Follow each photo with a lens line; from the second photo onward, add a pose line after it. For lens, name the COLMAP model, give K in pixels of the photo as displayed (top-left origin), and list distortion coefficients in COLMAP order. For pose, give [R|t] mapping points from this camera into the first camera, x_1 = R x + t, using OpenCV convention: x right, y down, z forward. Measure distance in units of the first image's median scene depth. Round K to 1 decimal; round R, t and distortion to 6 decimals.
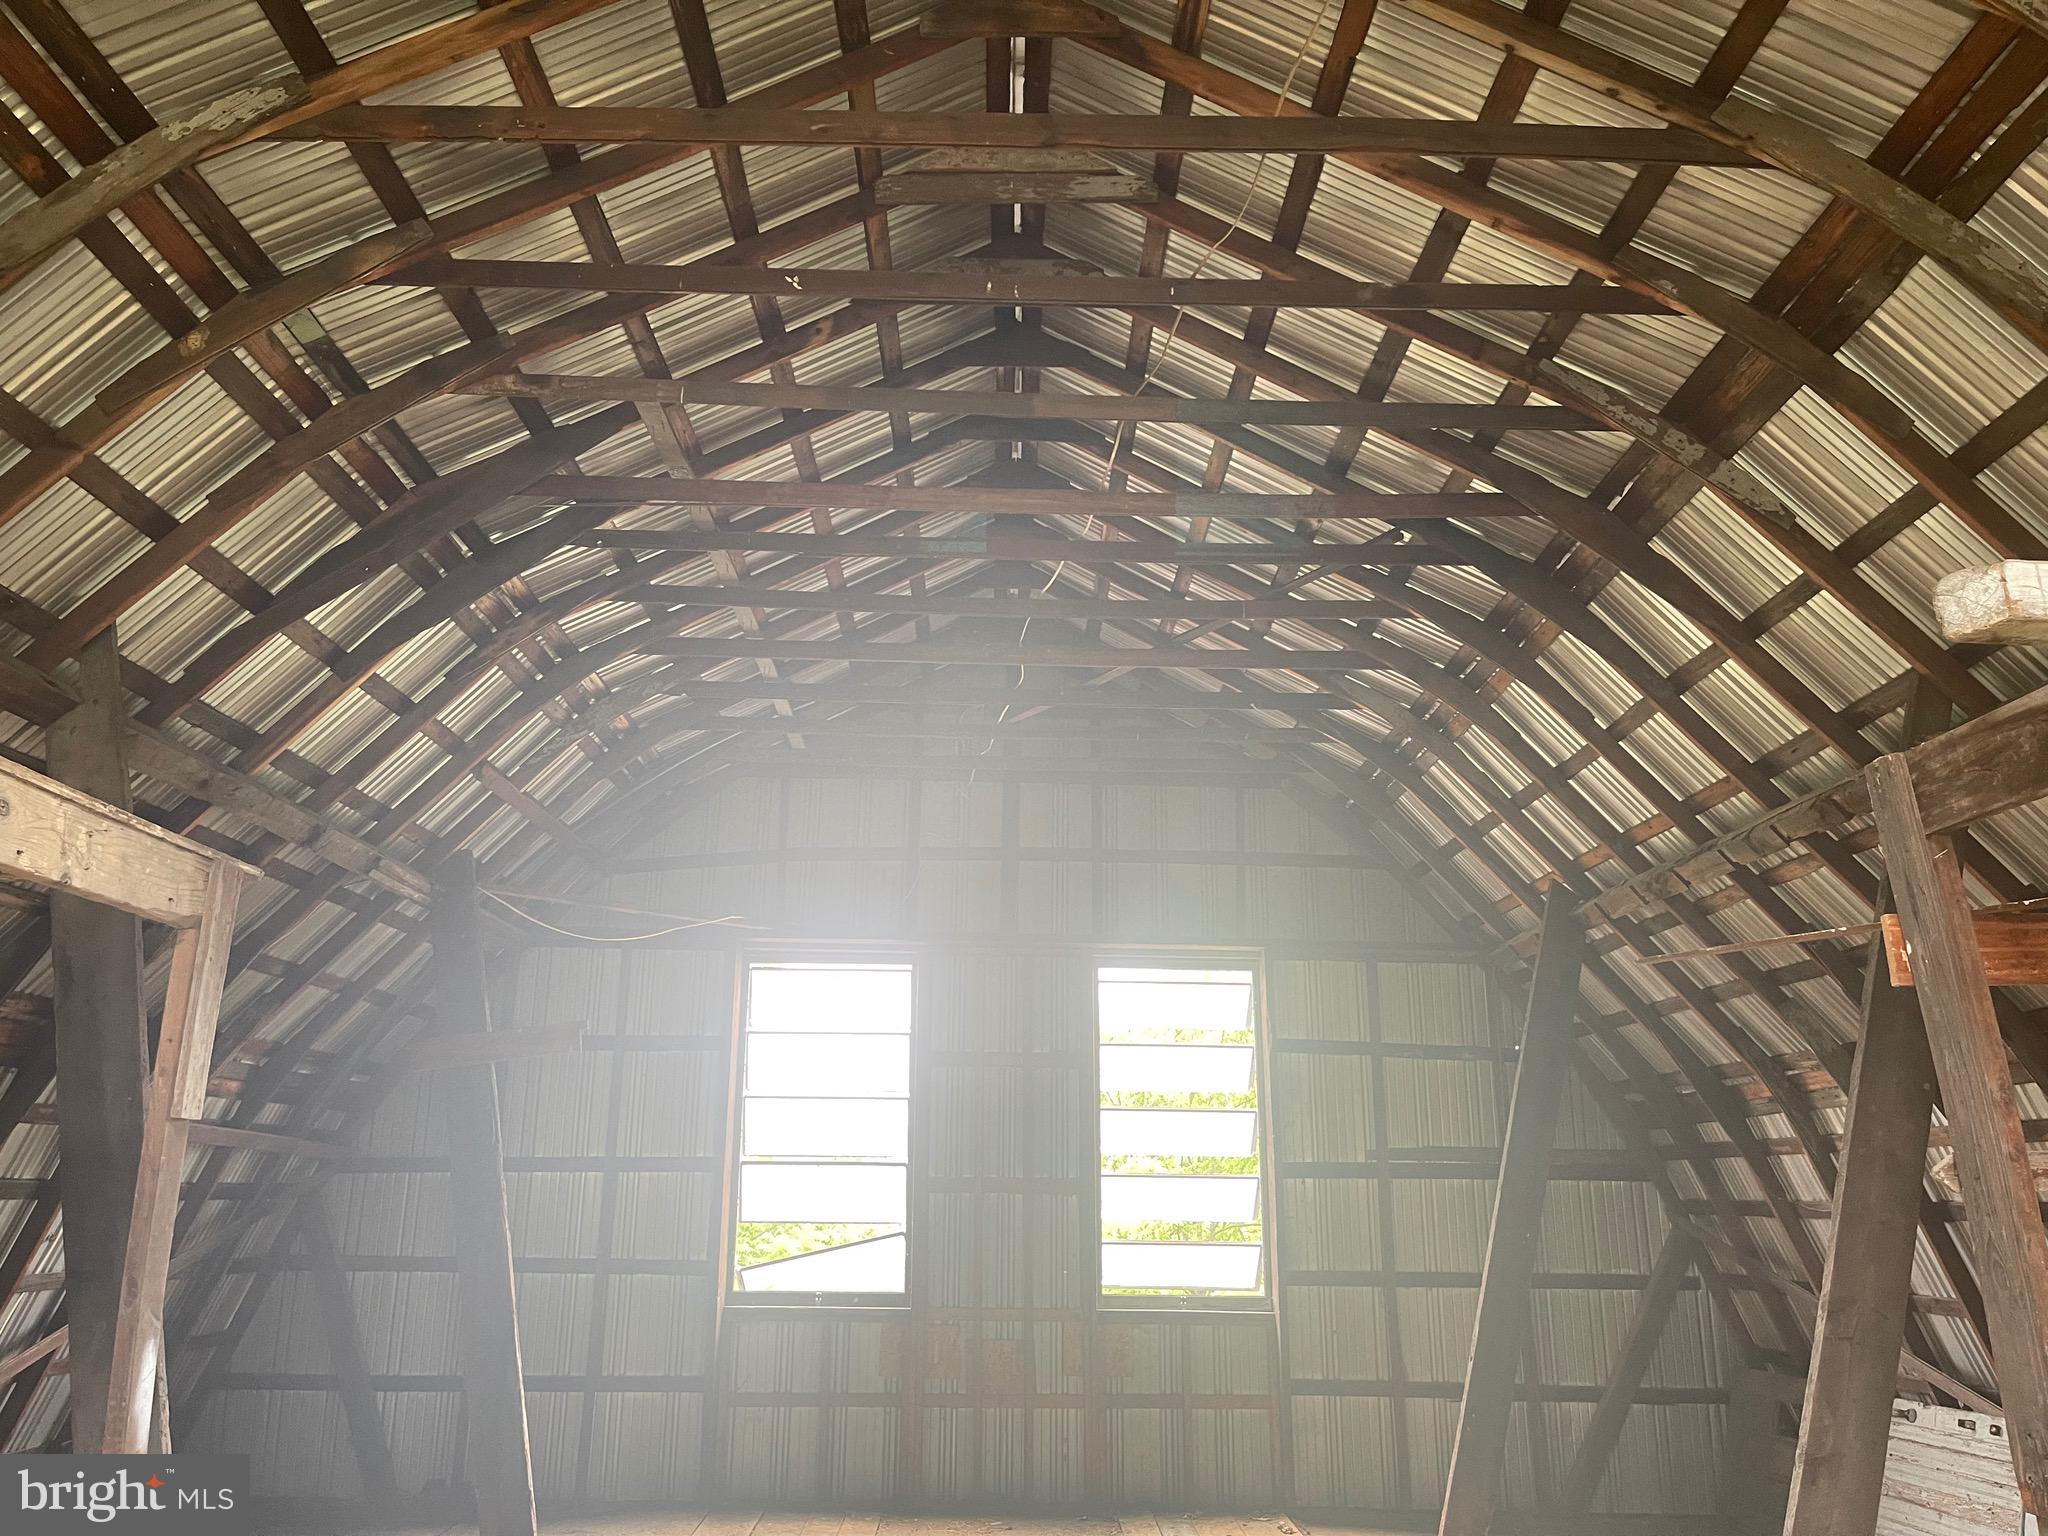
lens RADIAL K [[1545.3, 0, 1032.7], [0, 1545.3, 756.7], [0, 0, 1]] dist [0.073562, -0.082000]
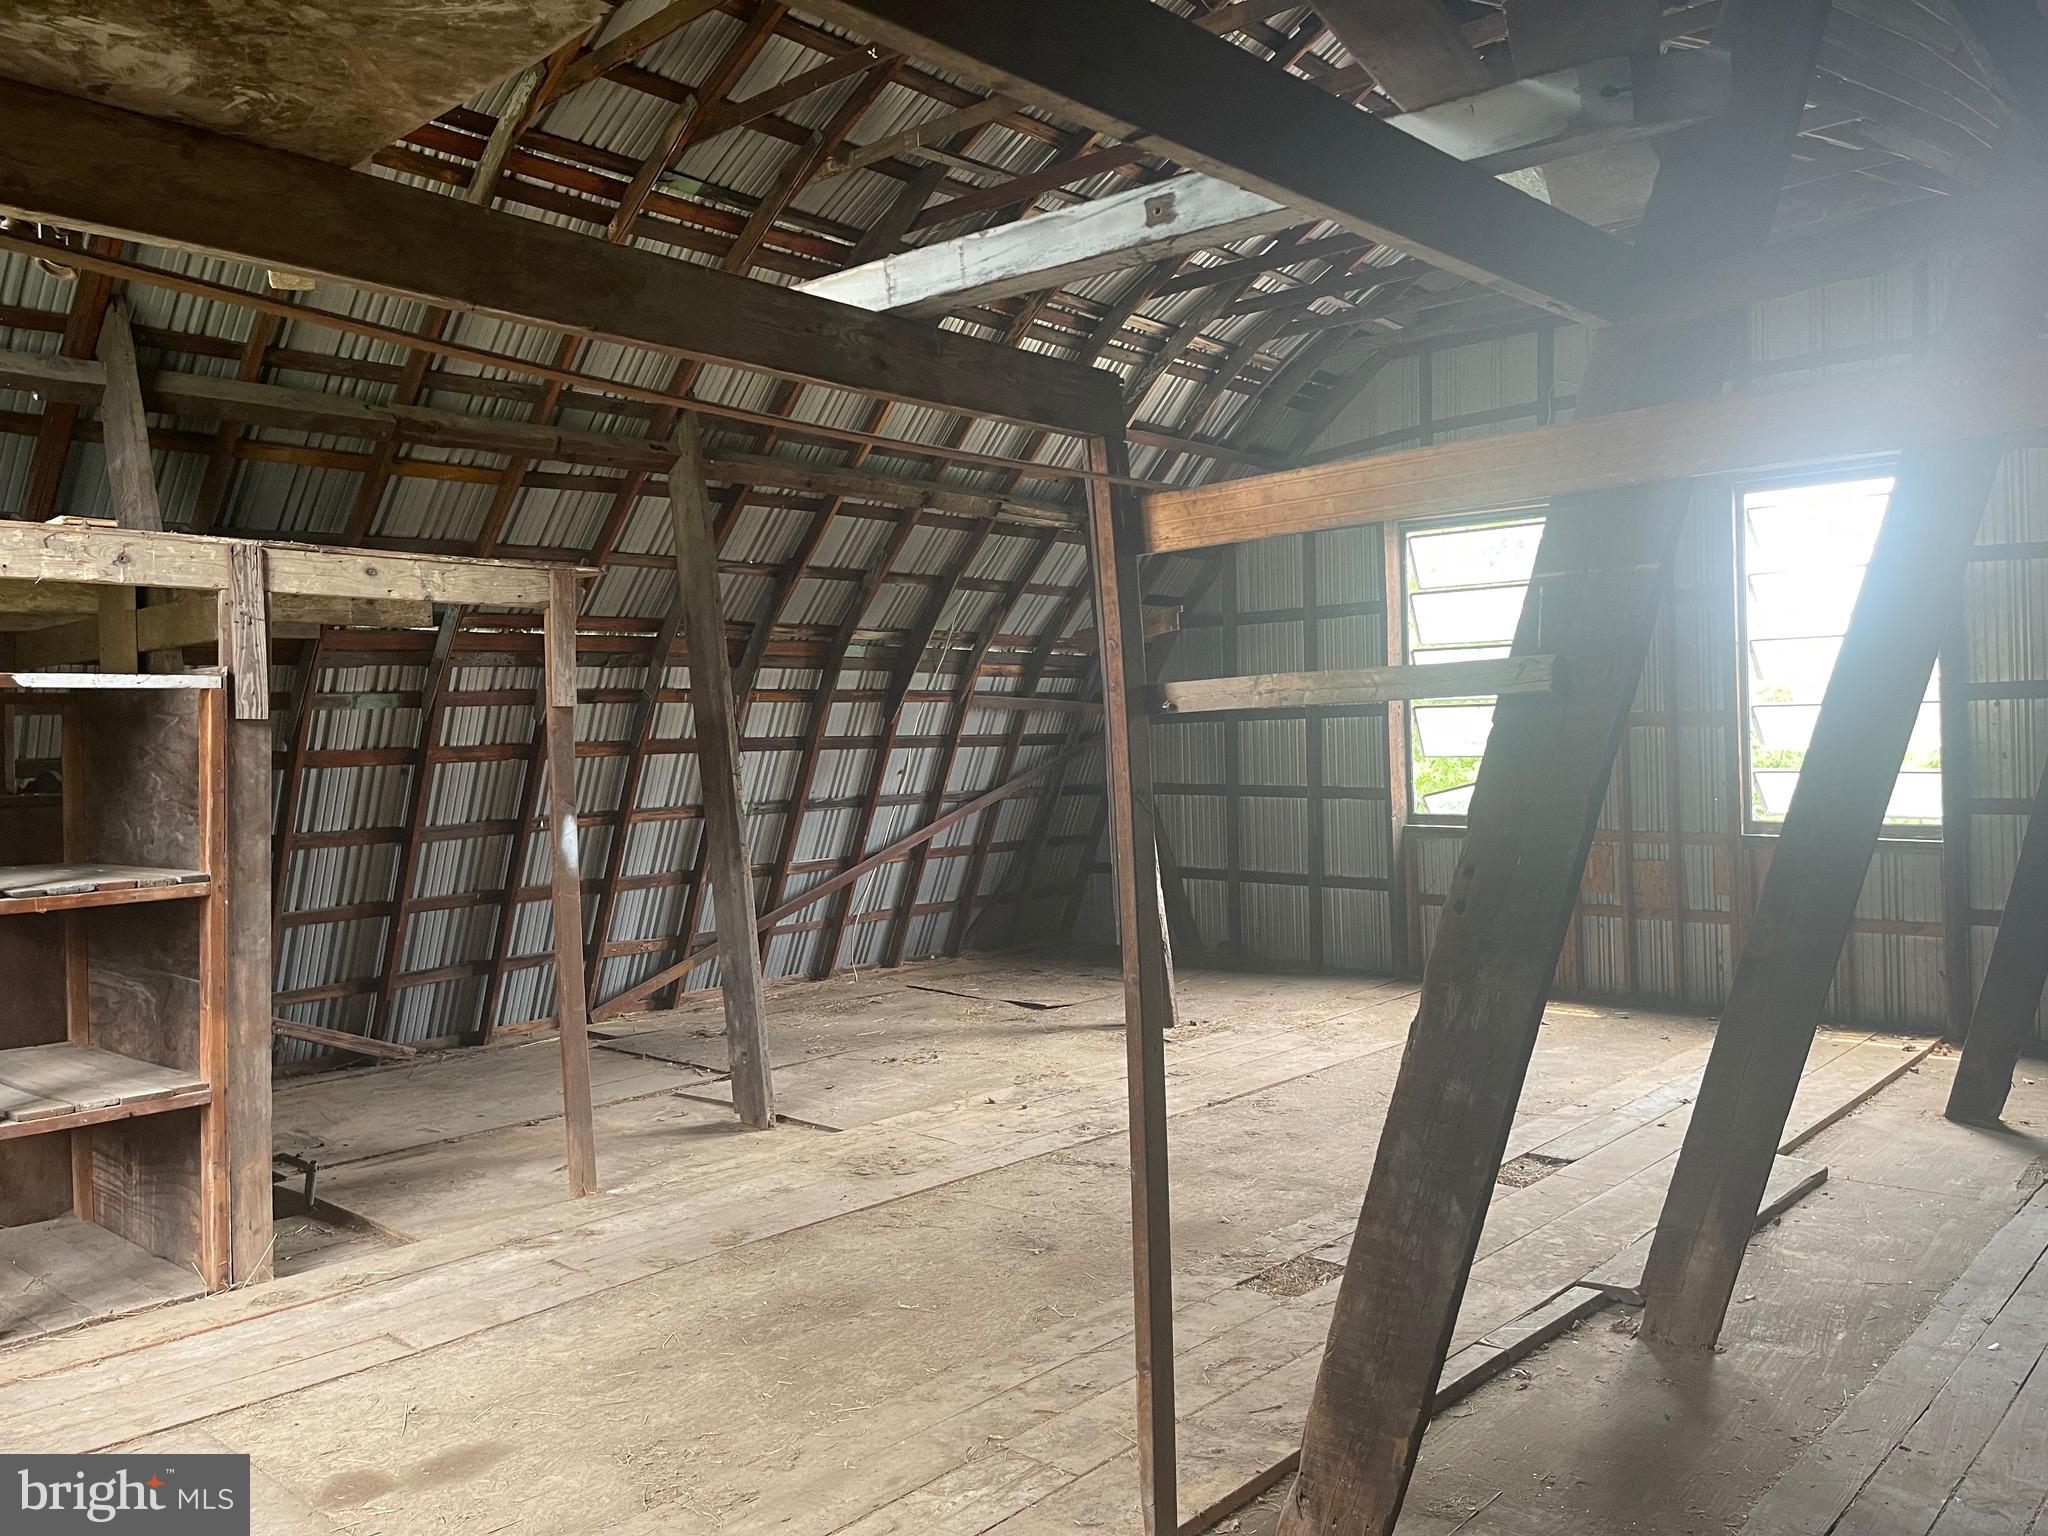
lens RADIAL K [[1545.3, 0, 1032.7], [0, 1545.3, 756.7], [0, 0, 1]] dist [0.073562, -0.082000]
pose [[0.727340, -0.016085, -0.686089, 0.401946], [0.209332, 0.957282, 0.199476, 0.010543], [0.653572, -0.288707, 0.699637, 0.011923]]
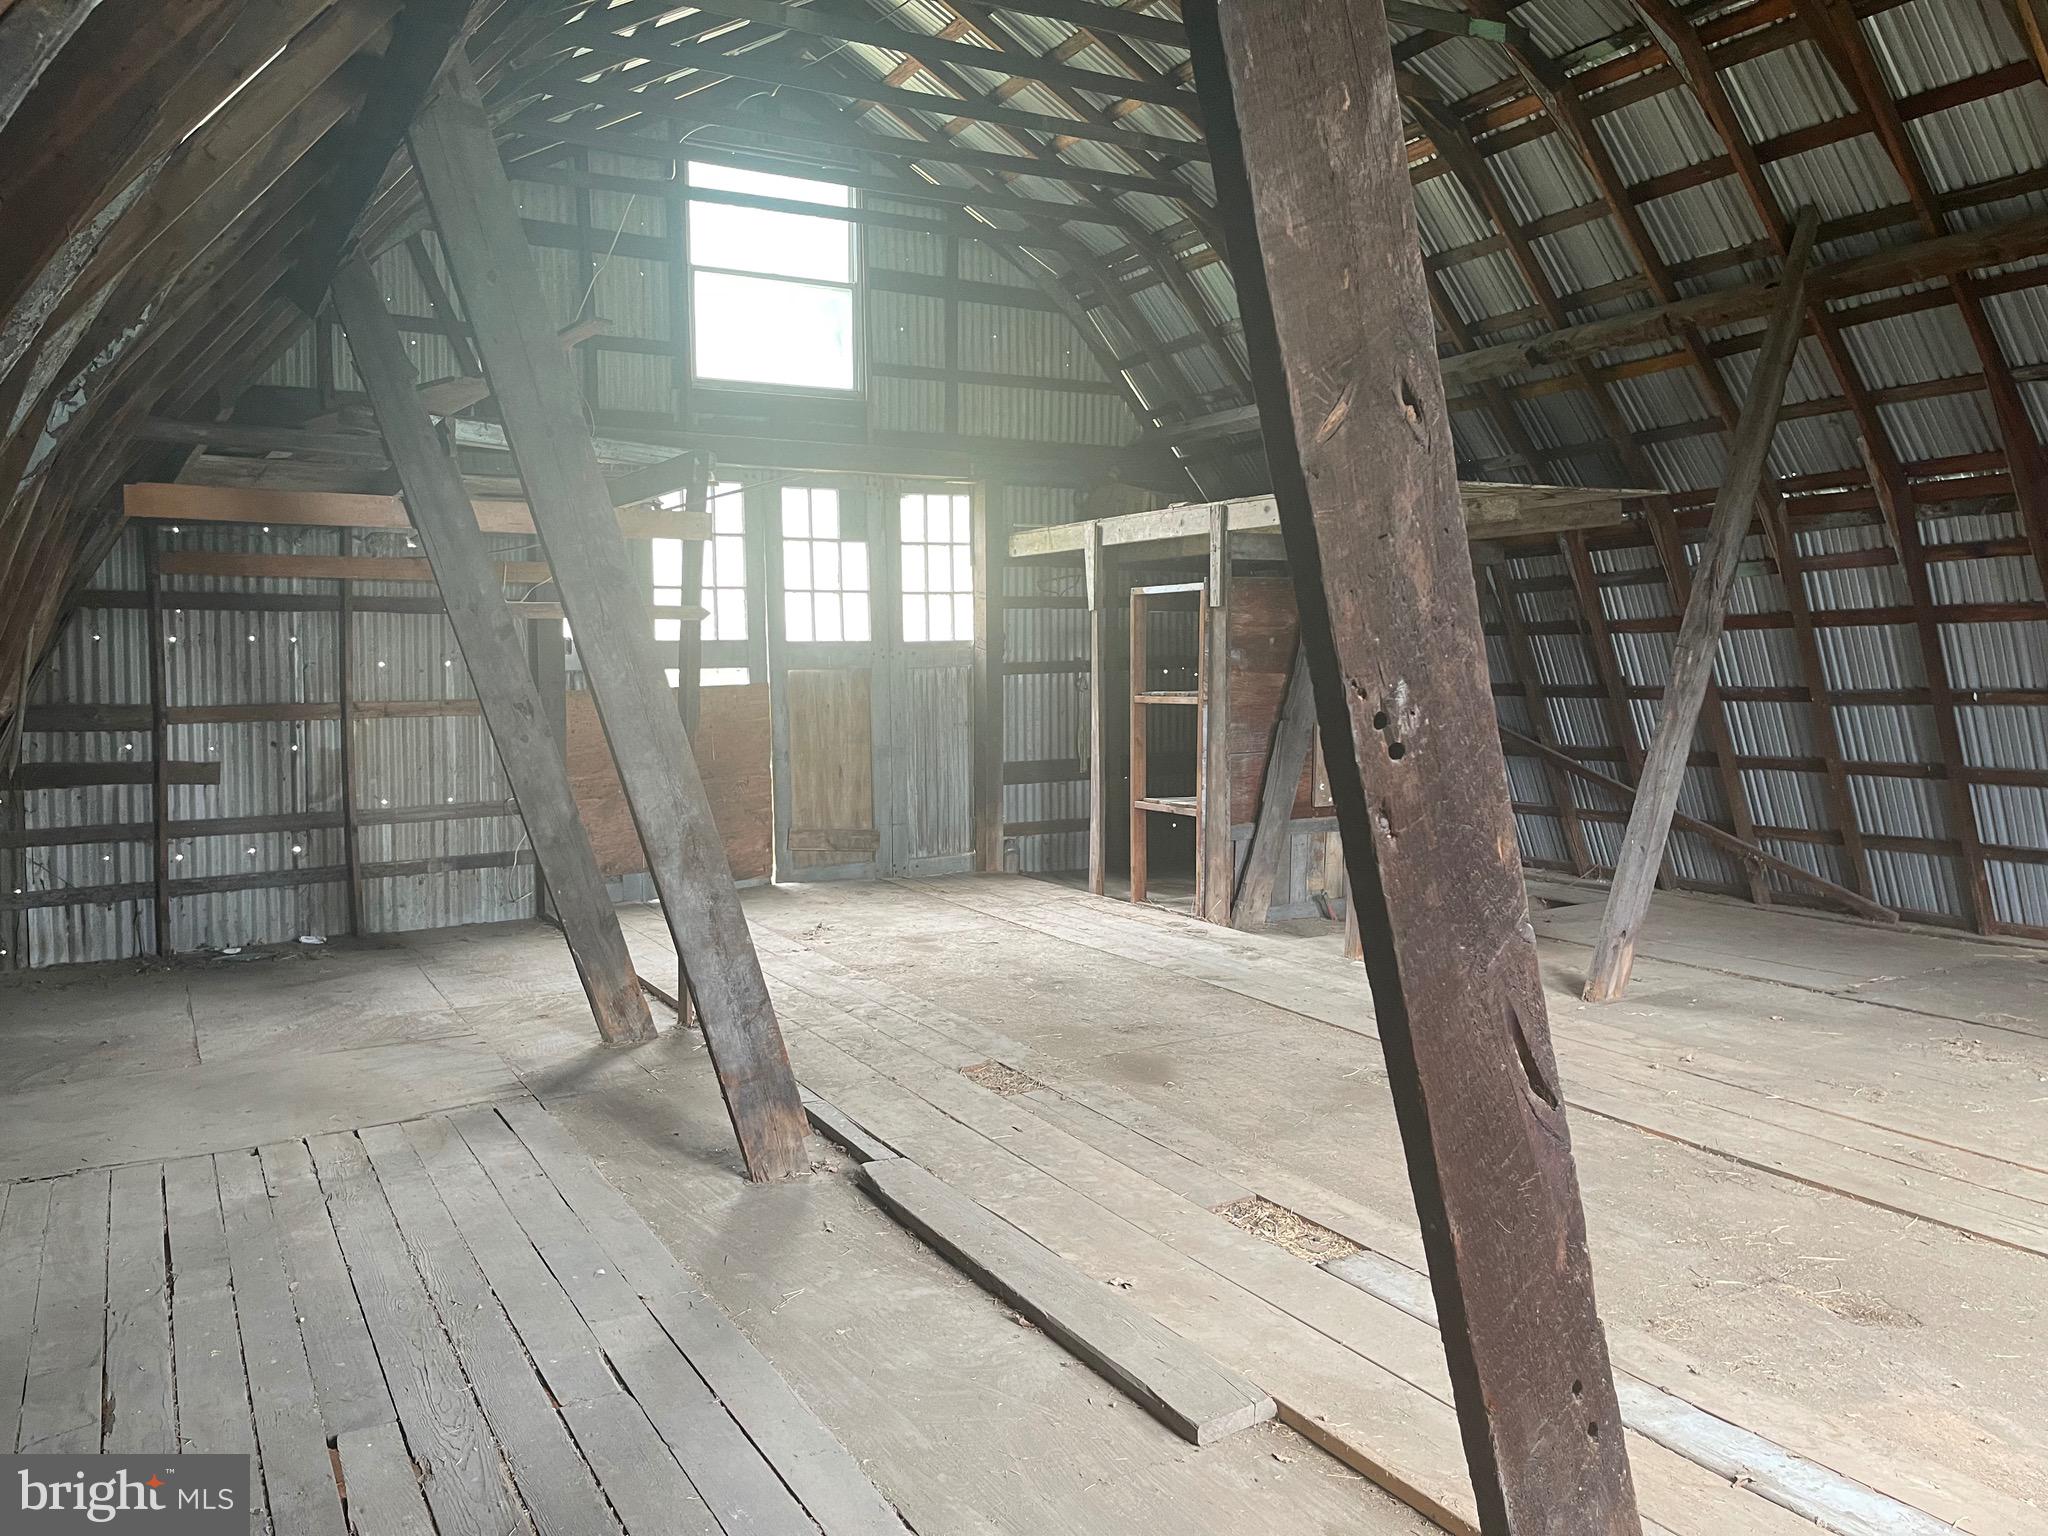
lens RADIAL K [[1540.4, 0, 1014.6], [0, 1540.4, 784.0], [0, 0, 1]] dist [0.081279, -0.110550]
pose [[-0.879465, 0.052396, -0.473072, 0.388759], [0.136650, 0.979874, -0.145513, 0.280640], [0.455926, -0.192619, -0.868924, 0.974134]]
